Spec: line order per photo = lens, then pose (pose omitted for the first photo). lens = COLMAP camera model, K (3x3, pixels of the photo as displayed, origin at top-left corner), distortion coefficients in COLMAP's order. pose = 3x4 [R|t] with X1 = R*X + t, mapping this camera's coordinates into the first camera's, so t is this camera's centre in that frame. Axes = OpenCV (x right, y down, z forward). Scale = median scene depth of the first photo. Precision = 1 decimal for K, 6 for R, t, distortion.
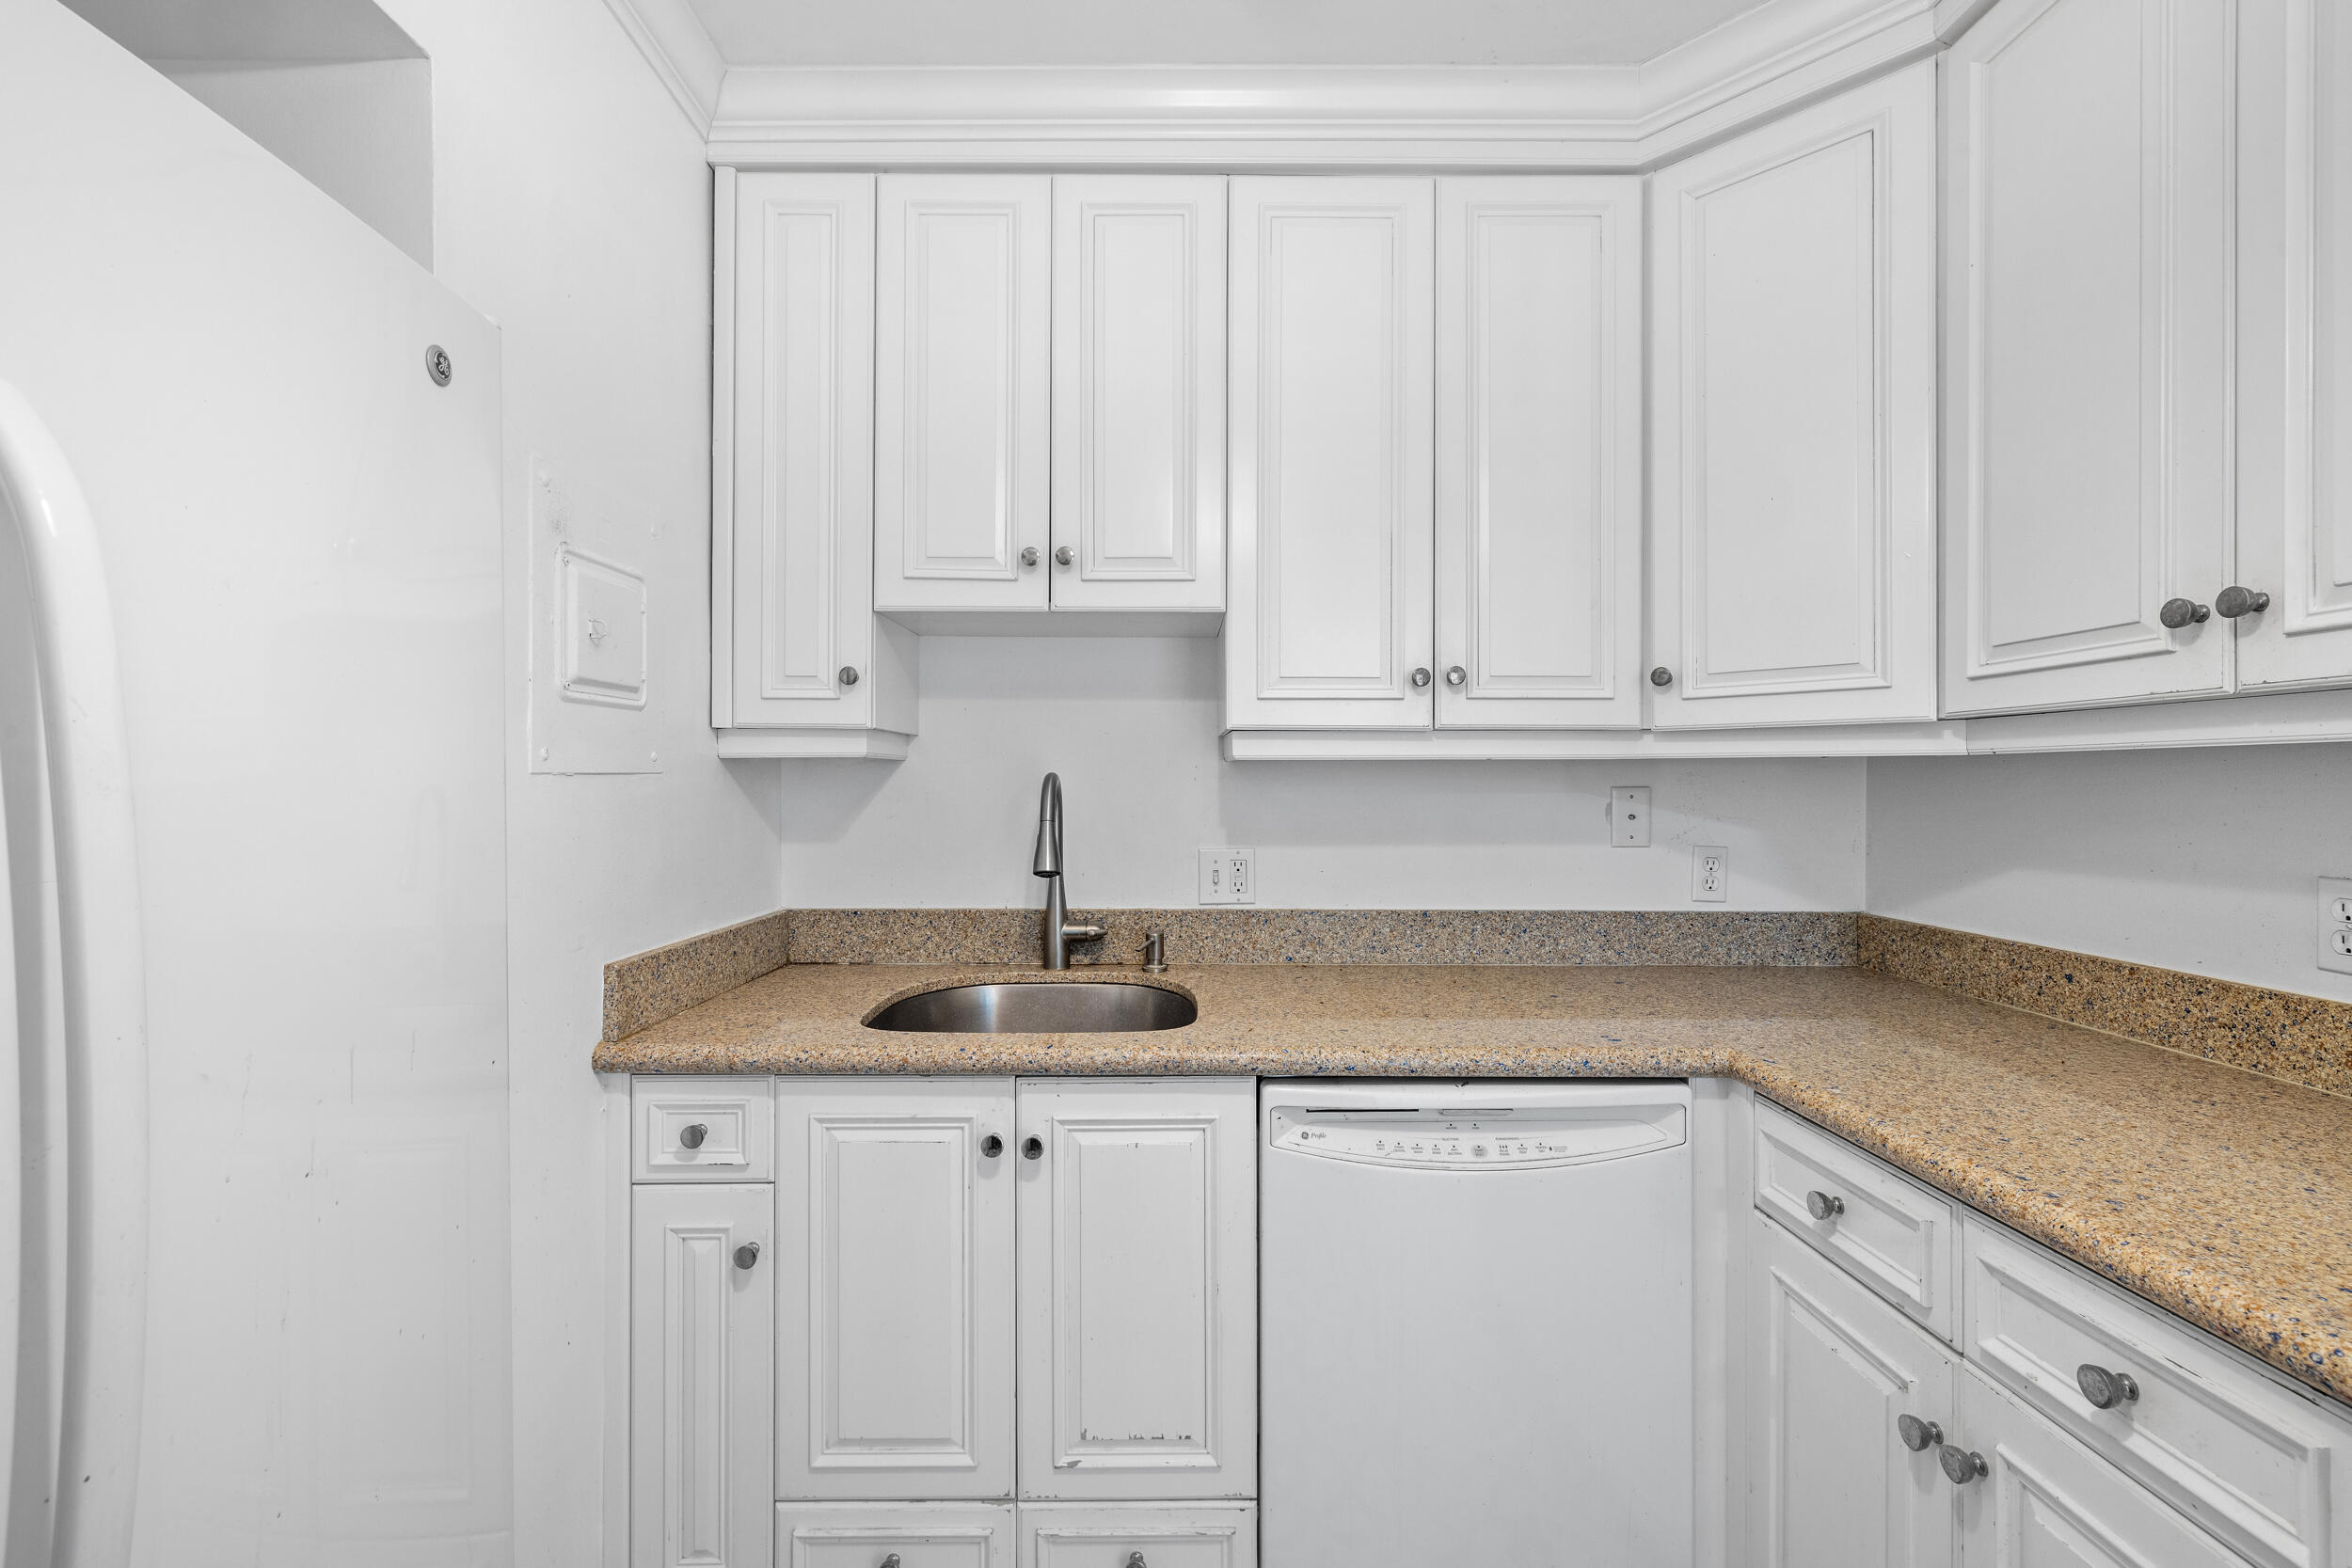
lens RADIAL K [[993.0, 0, 1158.4], [0, 993.0, 776.3], [0, 0, 1]] dist [-0.000337, 0.000937]
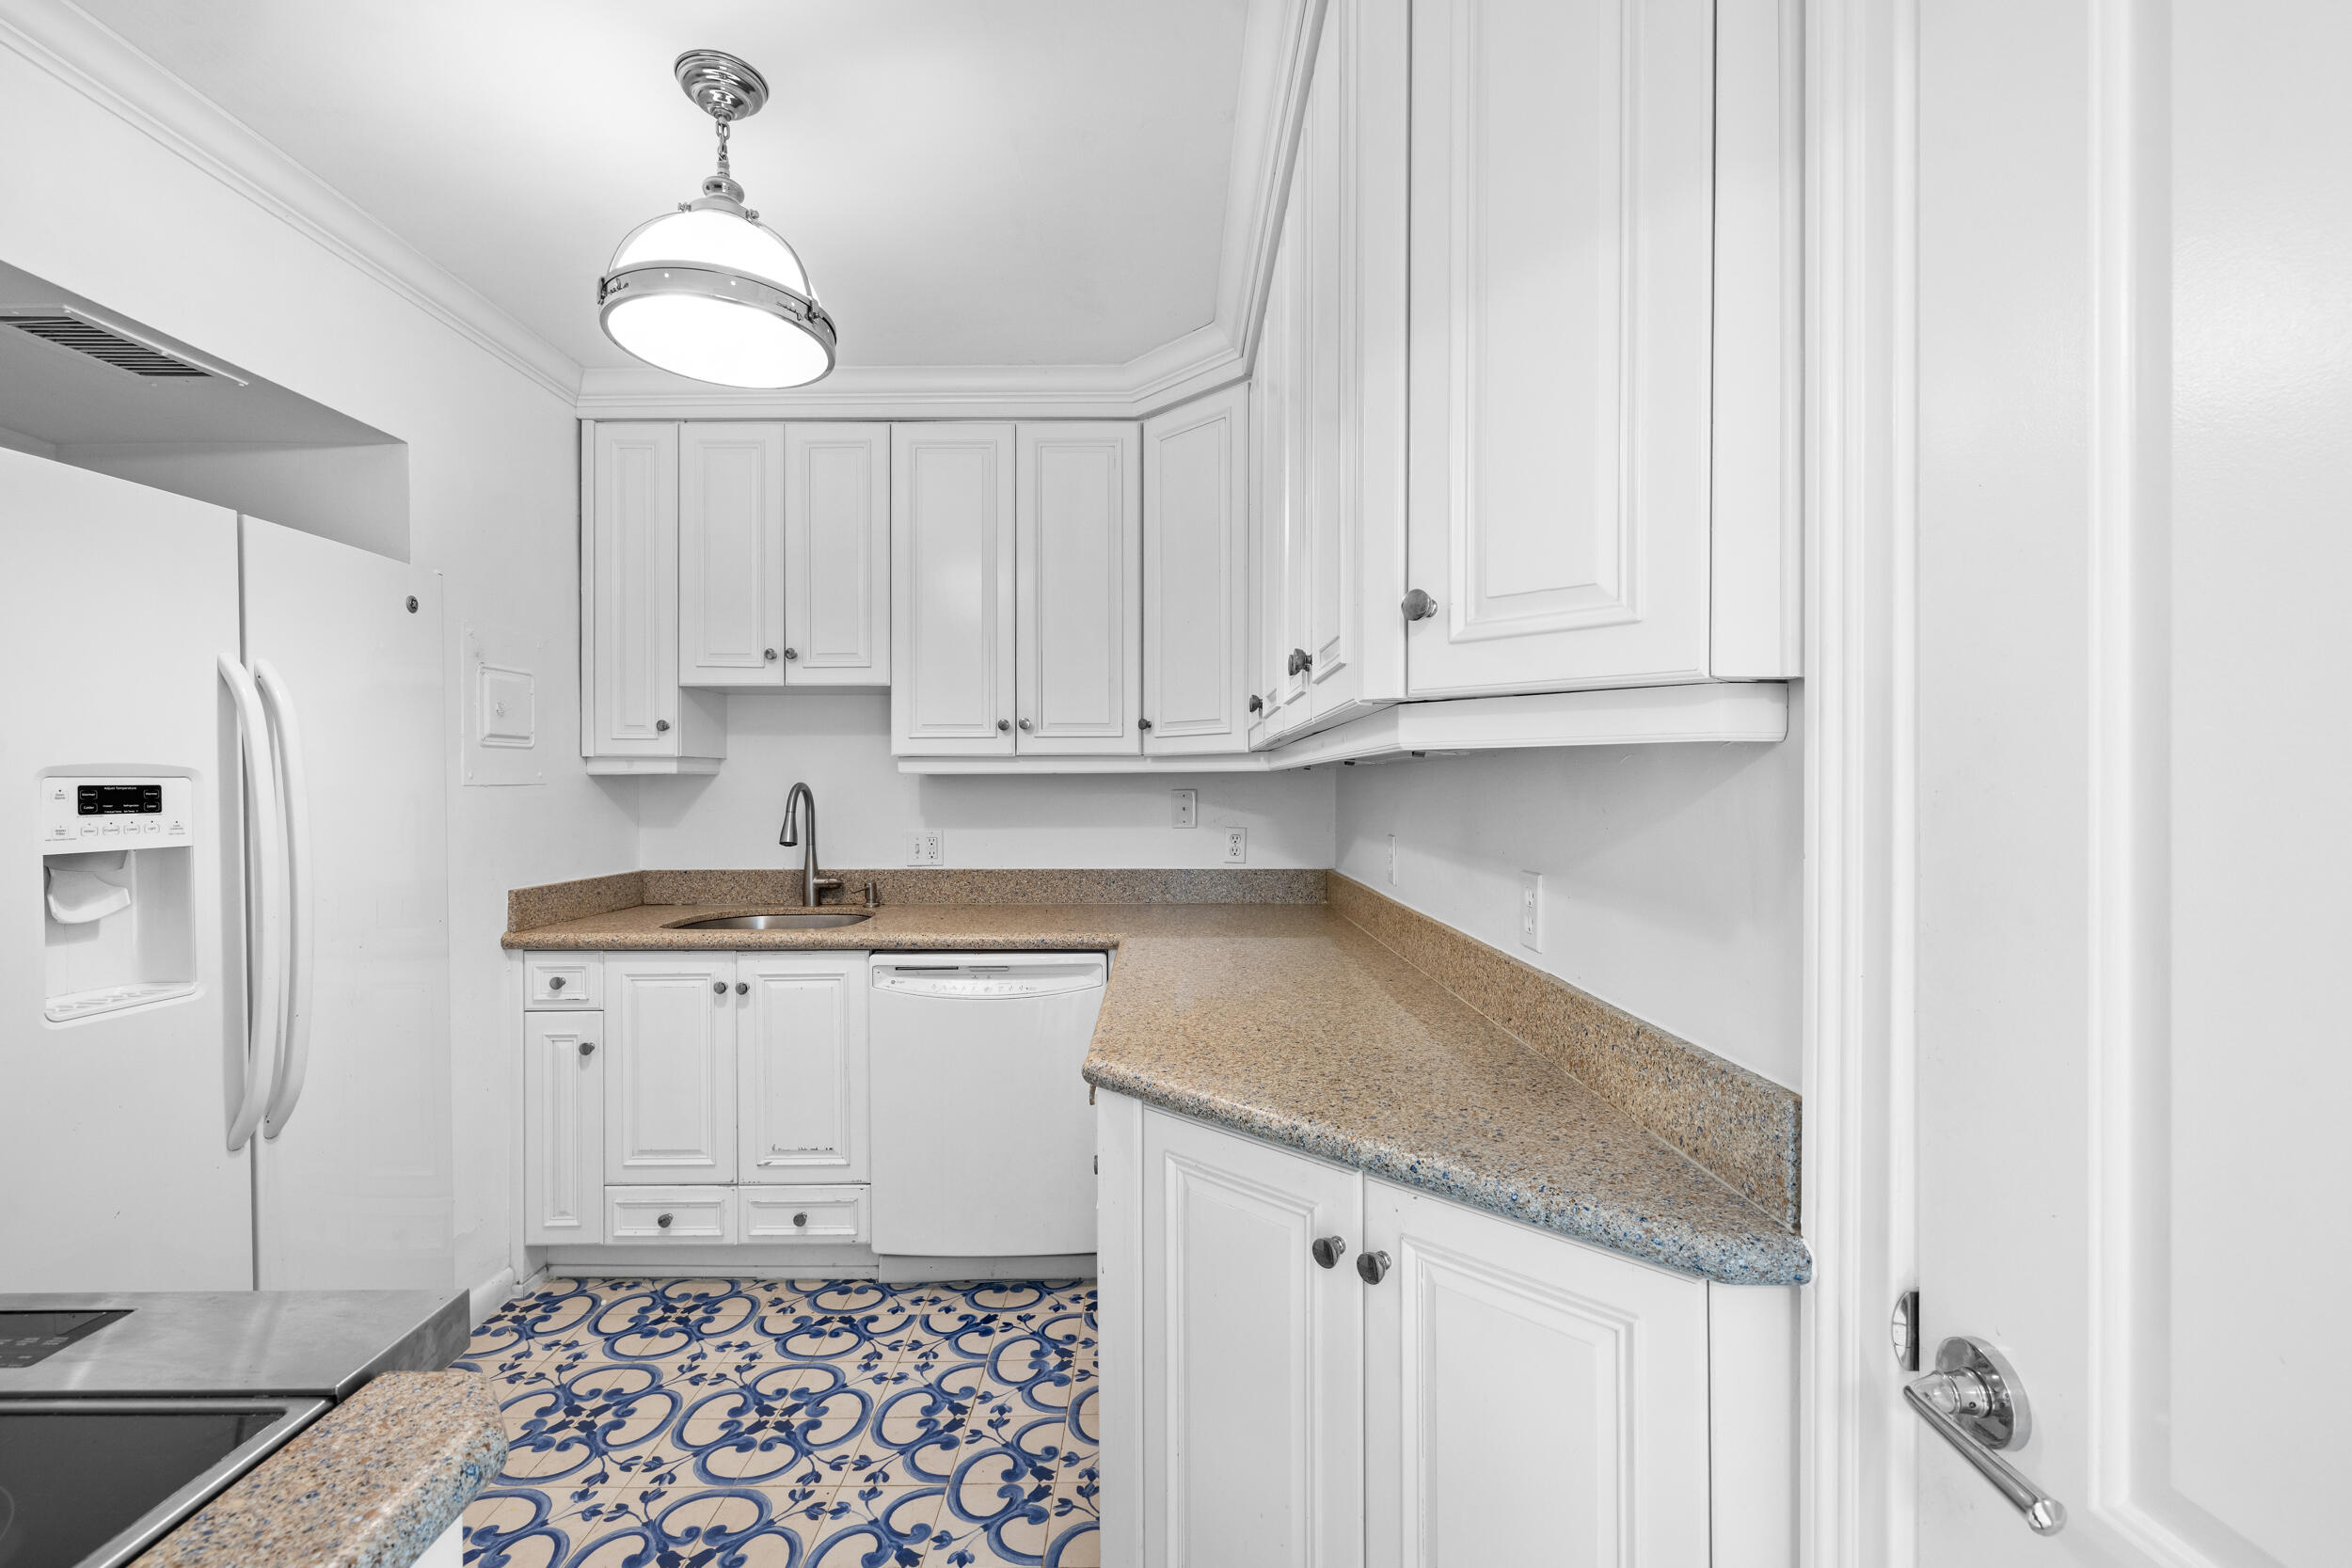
lens RADIAL K [[1031.0, 0, 1176.0], [0, 1031.0, 784.0], [0, 0, 1]] dist [0.001188, 0.000152]
pose [[0.999979, -0.004647, -0.004454, 0.555458], [0.004667, 0.999979, 0.004401, -0.006404], [0.004434, -0.004421, 0.999980, -0.728212]]
